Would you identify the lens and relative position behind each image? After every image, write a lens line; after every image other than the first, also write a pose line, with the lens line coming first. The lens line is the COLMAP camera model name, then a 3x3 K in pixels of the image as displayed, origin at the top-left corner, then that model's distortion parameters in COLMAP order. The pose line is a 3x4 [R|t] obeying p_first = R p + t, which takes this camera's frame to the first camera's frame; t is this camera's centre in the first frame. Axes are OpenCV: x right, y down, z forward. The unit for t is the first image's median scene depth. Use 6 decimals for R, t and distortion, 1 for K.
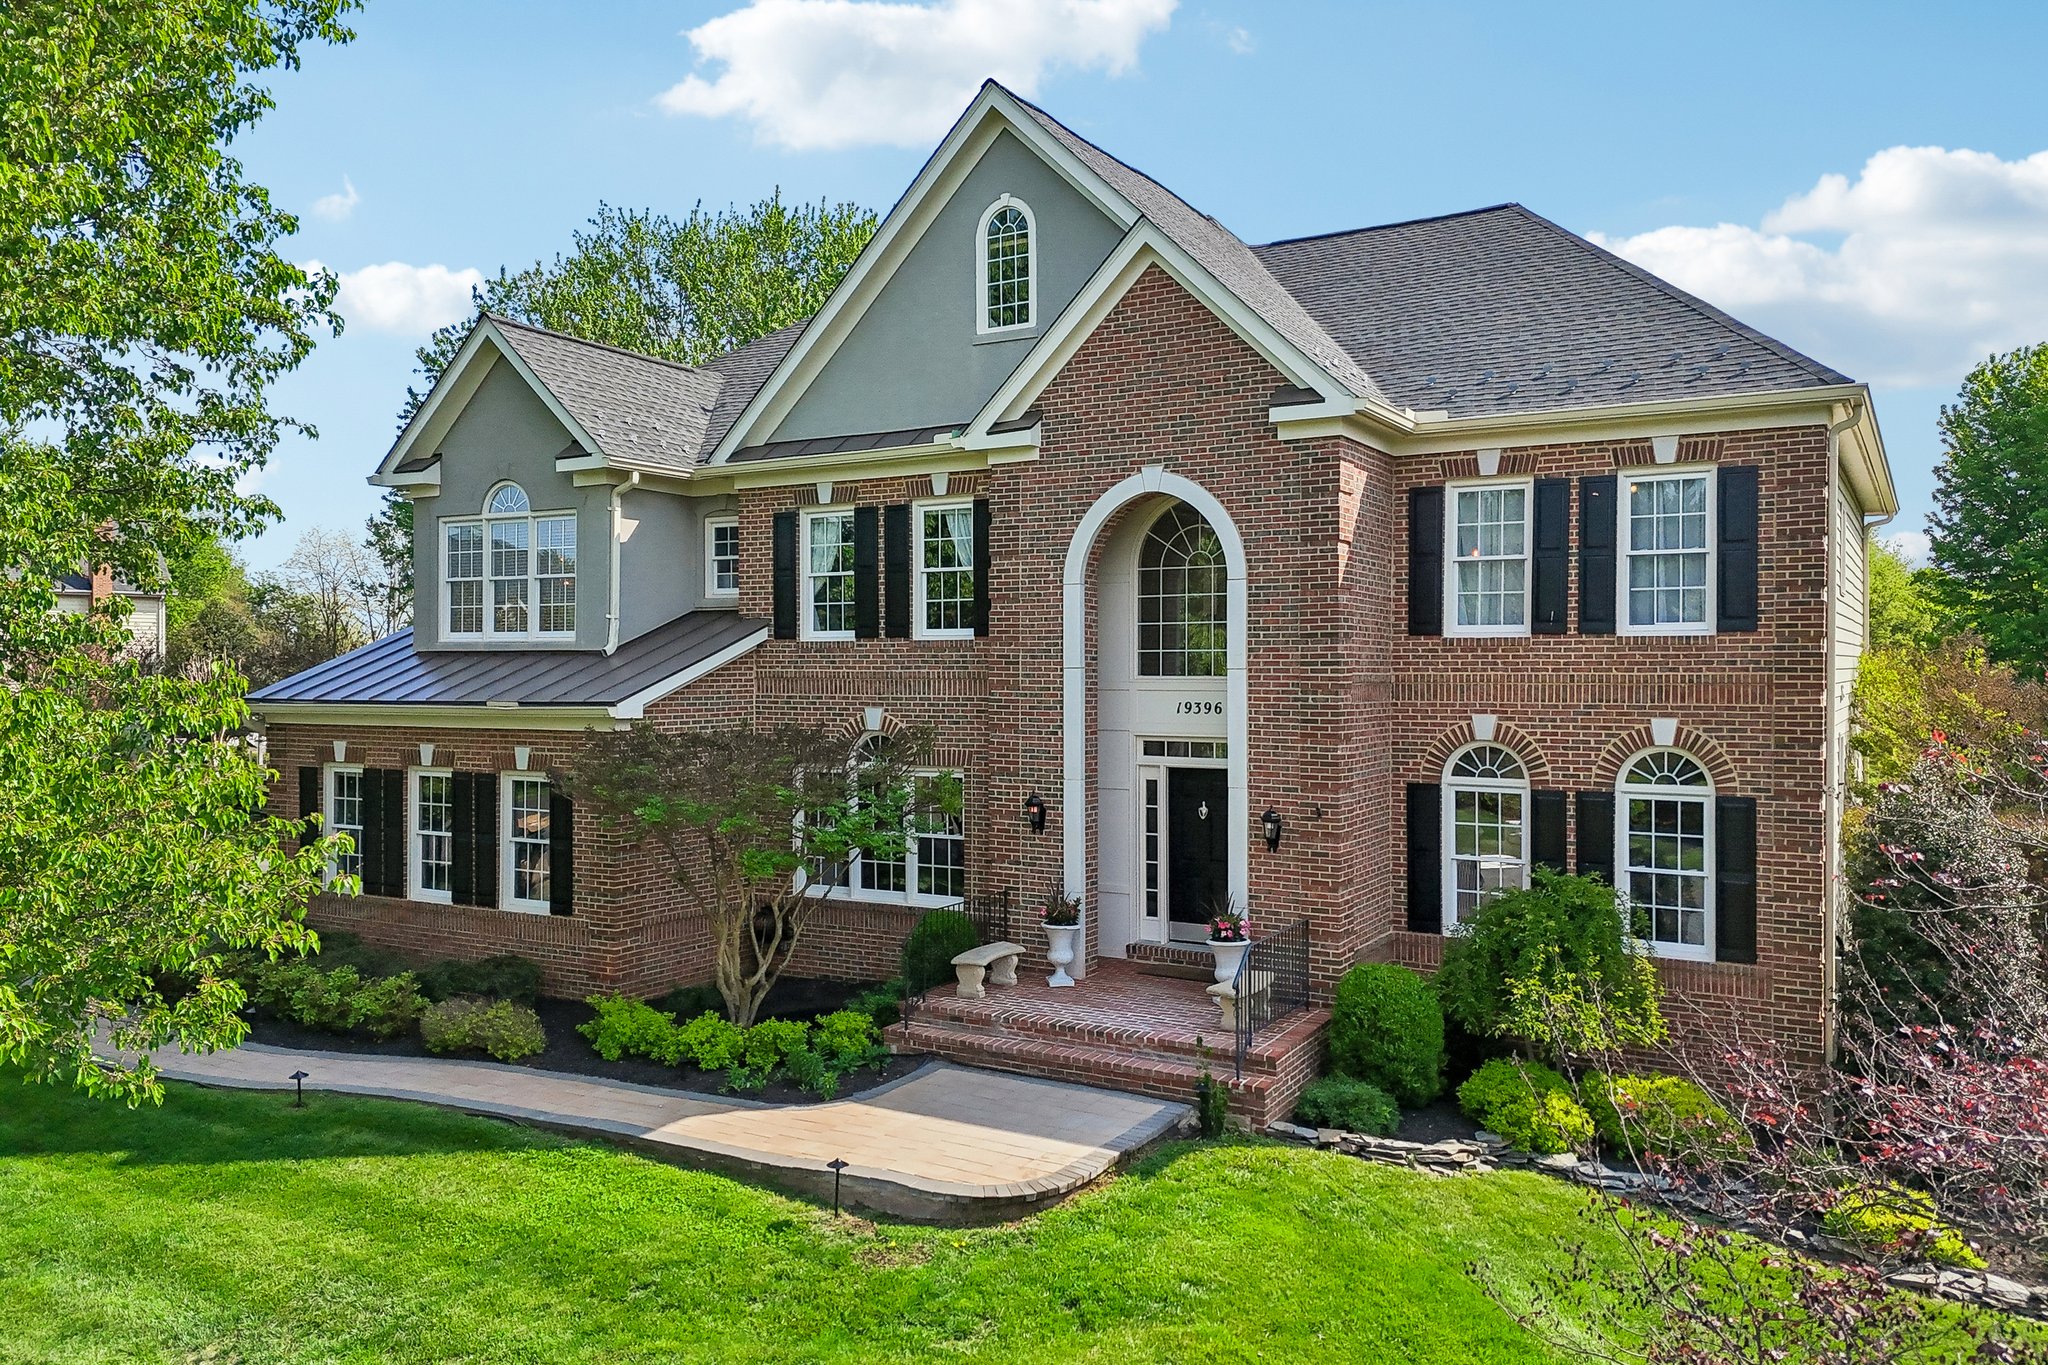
lens RADIAL K [[1511.7, 0, 1015.0], [0, 1511.7, 680.1], [0, 0, 1]] dist [0.080107, -0.074983]
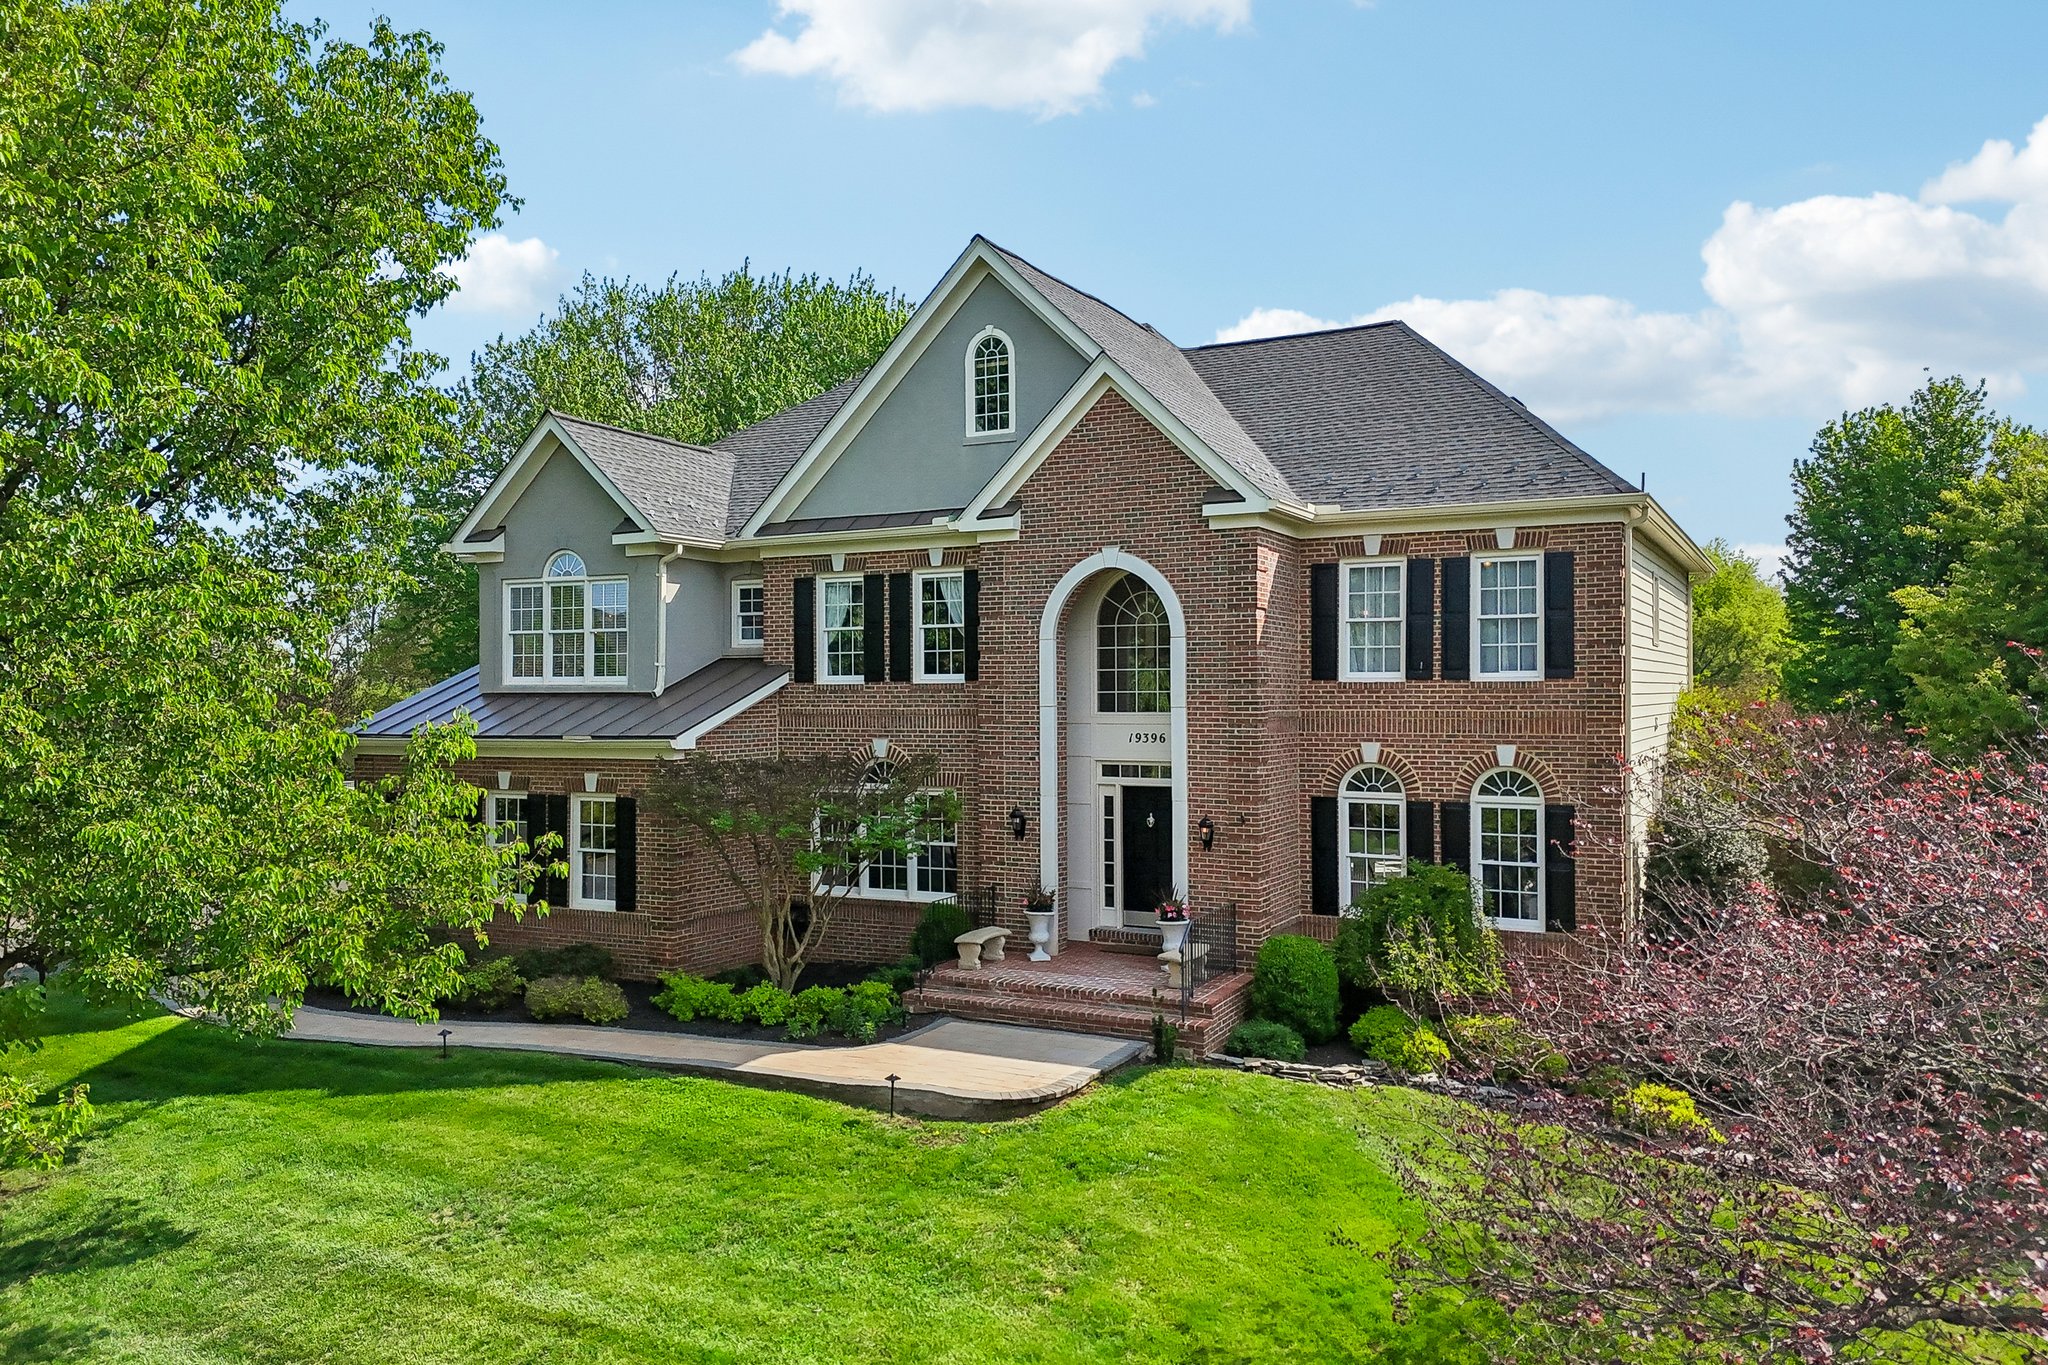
lens RADIAL K [[1529.0, 0, 1006.3], [0, 1529.0, 687.8], [0, 0, 1]] dist [0.098426, -0.095570]
pose [[0.998856, -0.003285, 0.047710, -0.058852], [0.003843, 0.999925, -0.011614, -0.009521], [-0.047669, 0.011784, 0.998794, -0.276095]]
